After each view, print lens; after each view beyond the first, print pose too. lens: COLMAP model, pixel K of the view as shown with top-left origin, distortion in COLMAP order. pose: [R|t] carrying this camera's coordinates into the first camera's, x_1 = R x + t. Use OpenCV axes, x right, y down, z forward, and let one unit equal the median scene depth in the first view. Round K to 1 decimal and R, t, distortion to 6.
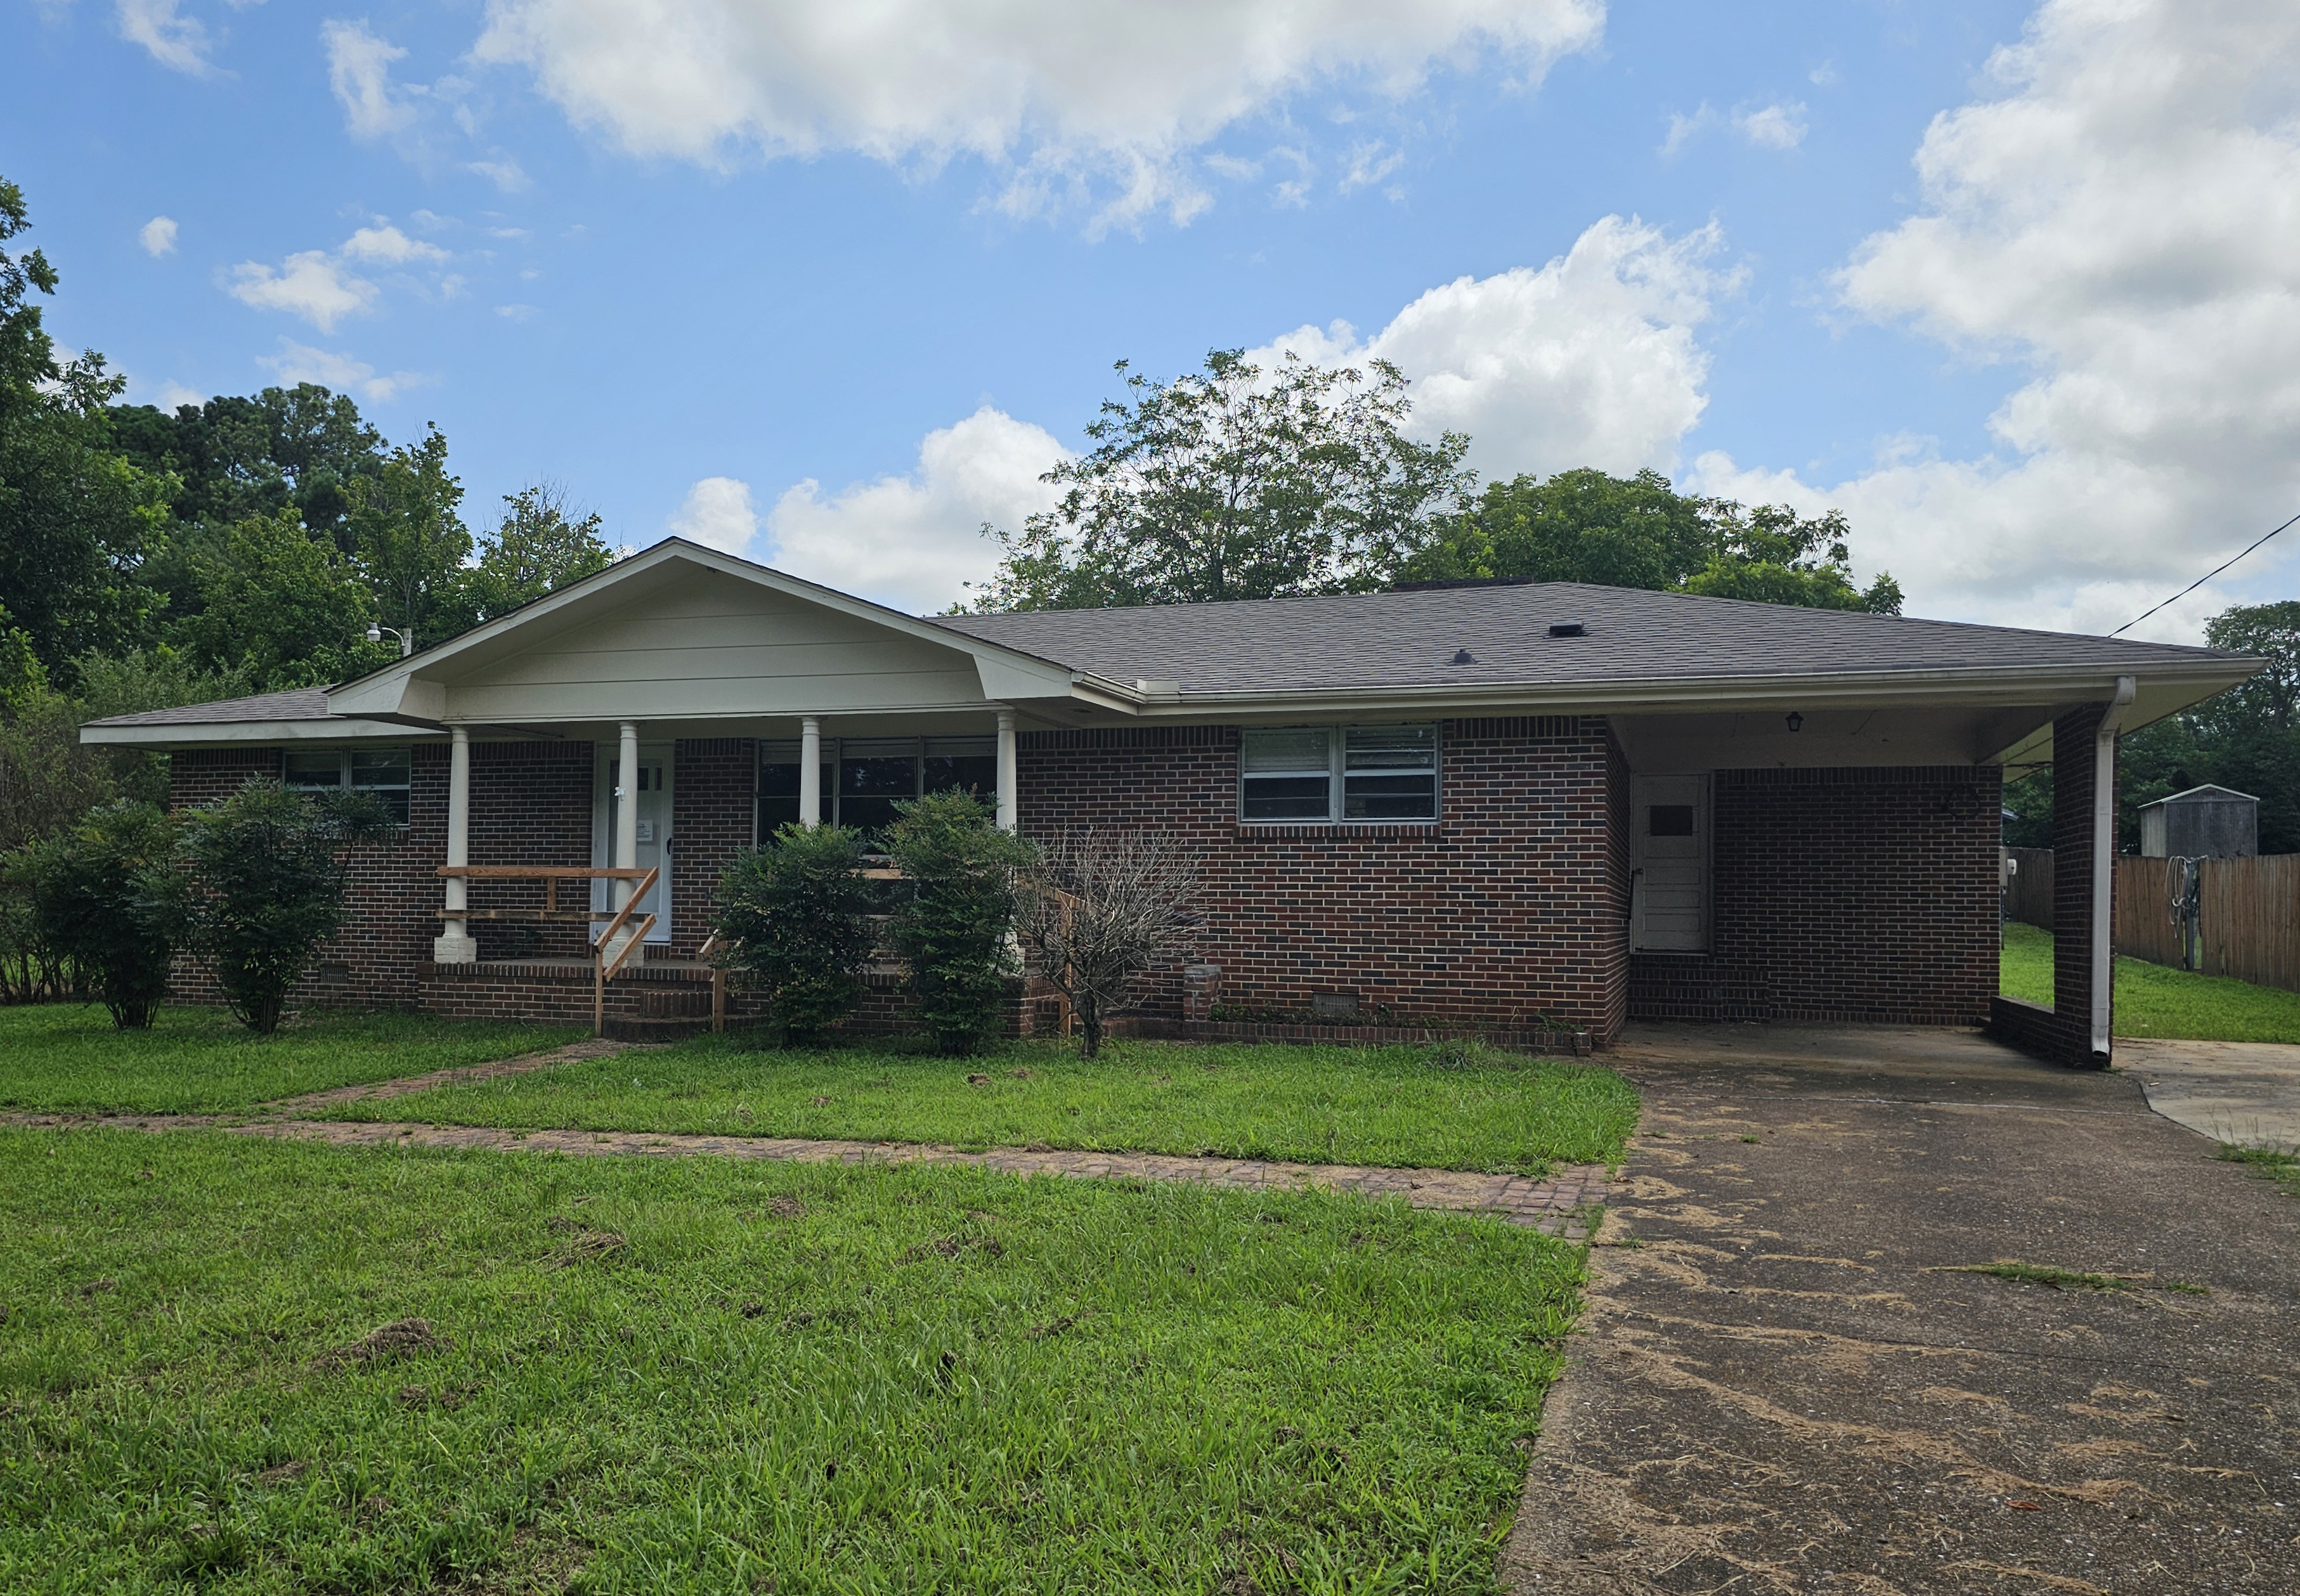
lens RADIAL K [[1709.3, 0, 1146.5], [0, 1709.3, 822.3], [0, 0, 1]] dist [0.044680, -0.010909]
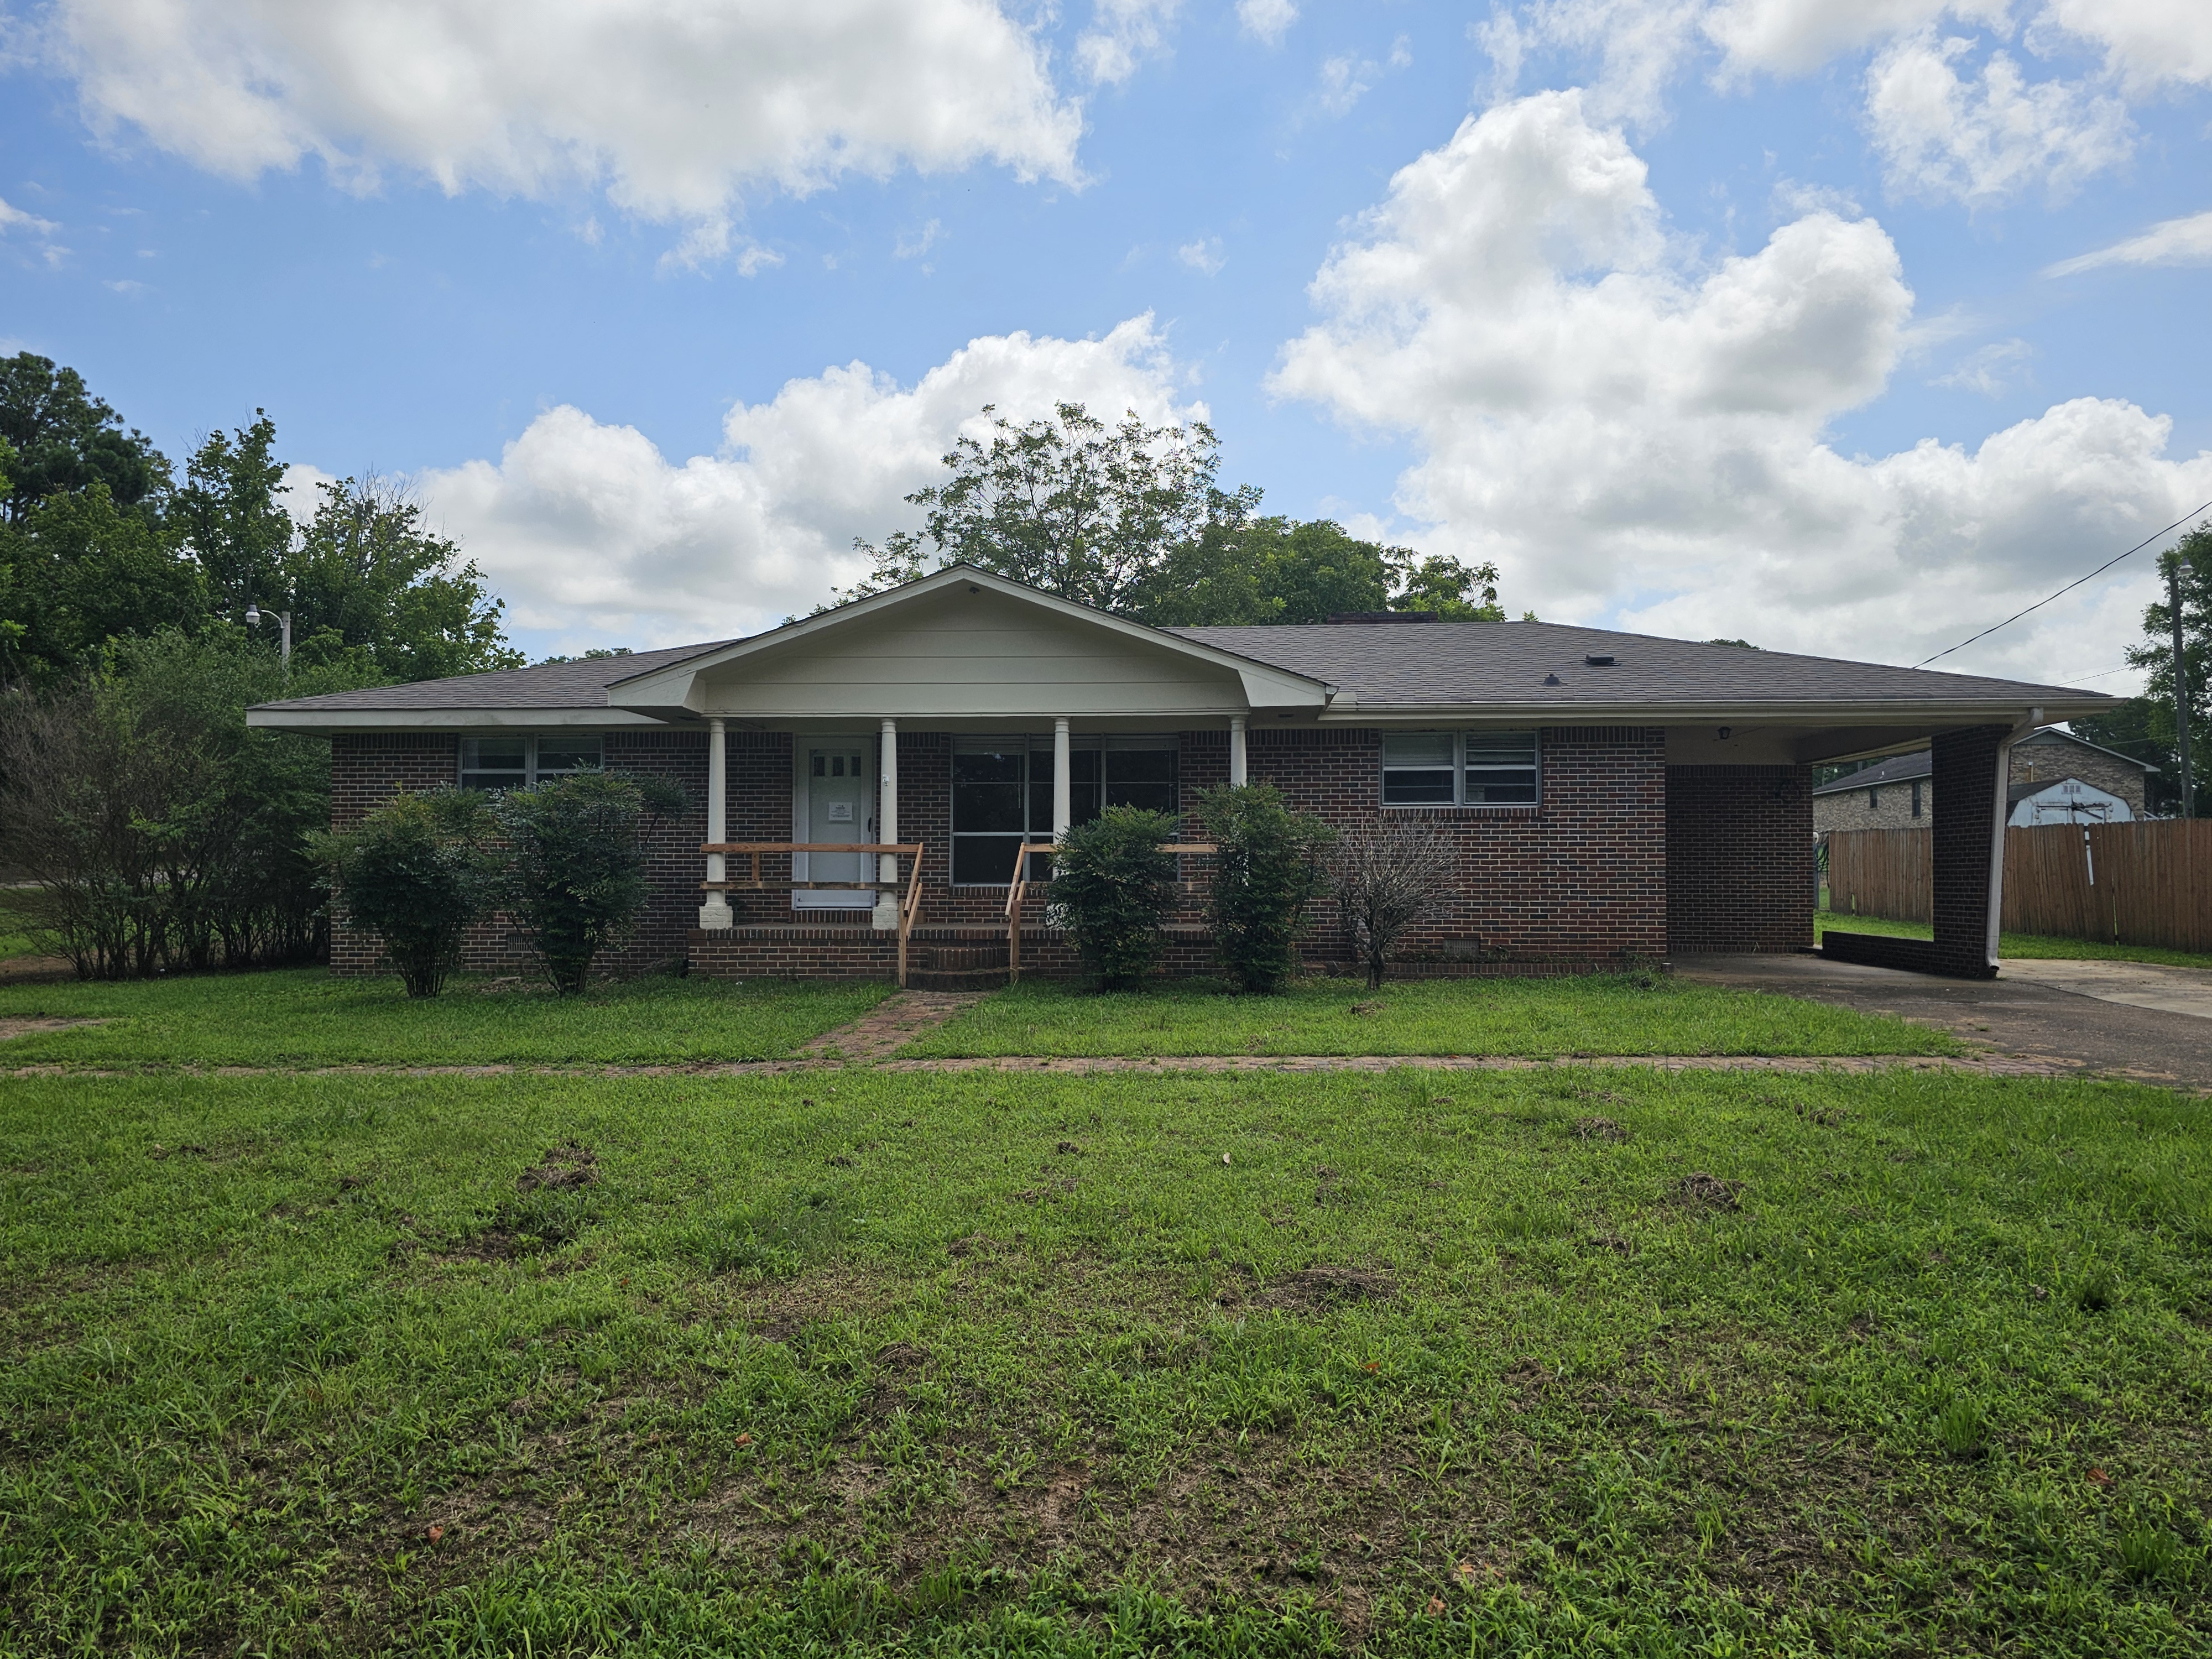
lens RADIAL K [[1476.7, 0, 1114.6], [0, 1476.7, 818.6], [0, 0, 1]] dist [0.032489, -0.027386]
pose [[0.961890, -0.000476, 0.273435, -0.365354], [-0.003780, 0.999880, 0.015039, -0.005064], [-0.273409, -0.015500, 0.961773, -0.000225]]
